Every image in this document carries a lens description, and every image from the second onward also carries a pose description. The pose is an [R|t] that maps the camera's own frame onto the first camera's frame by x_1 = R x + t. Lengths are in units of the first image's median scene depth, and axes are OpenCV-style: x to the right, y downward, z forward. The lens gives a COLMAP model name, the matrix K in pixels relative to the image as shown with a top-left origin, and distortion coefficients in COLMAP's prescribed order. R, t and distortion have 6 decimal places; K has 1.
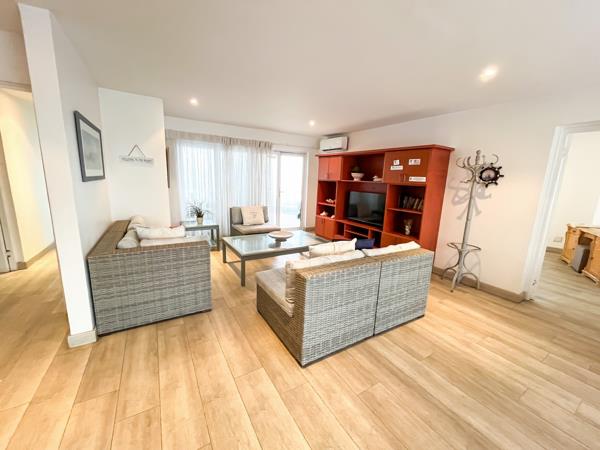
lens RADIAL K [[243.1, 0, 300.6], [0, 243.1, 223.7], [0, 0, 1]] dist [-0.001942, -0.000248]
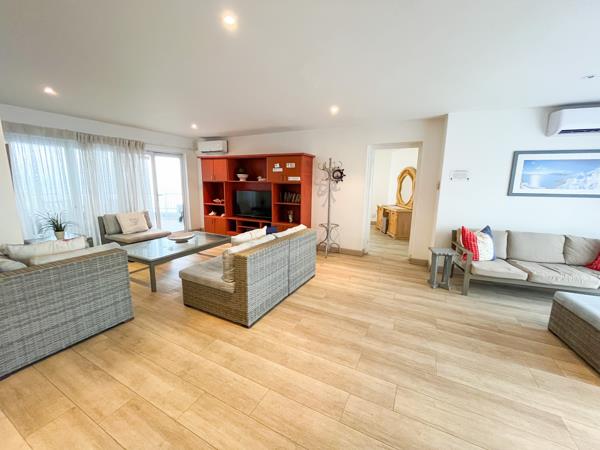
lens RADIAL K [[243.1, 0, 300.0], [0, 243.1, 224.4], [0, 0, 1]] dist [-0.001942, -0.000248]
pose [[0.854831, -0.116143, 0.505742, -0.250240], [0.114083, 0.992848, 0.035177, 0.025796], [-0.506210, 0.027626, 0.861967, -0.185079]]
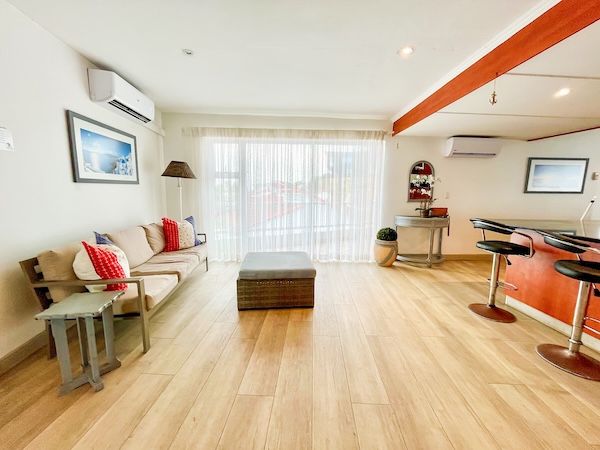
lens RADIAL K [[243.5, 0, 299.1], [0, 243.5, 223.9], [0, 0, 1]] dist [0.002958, 0.000169]
pose [[-0.825506, -0.123075, 0.550811, 0.312725], [0.063629, 0.949417, 0.307502, -0.027619], [-0.560795, 0.288893, -0.775919, 0.652009]]
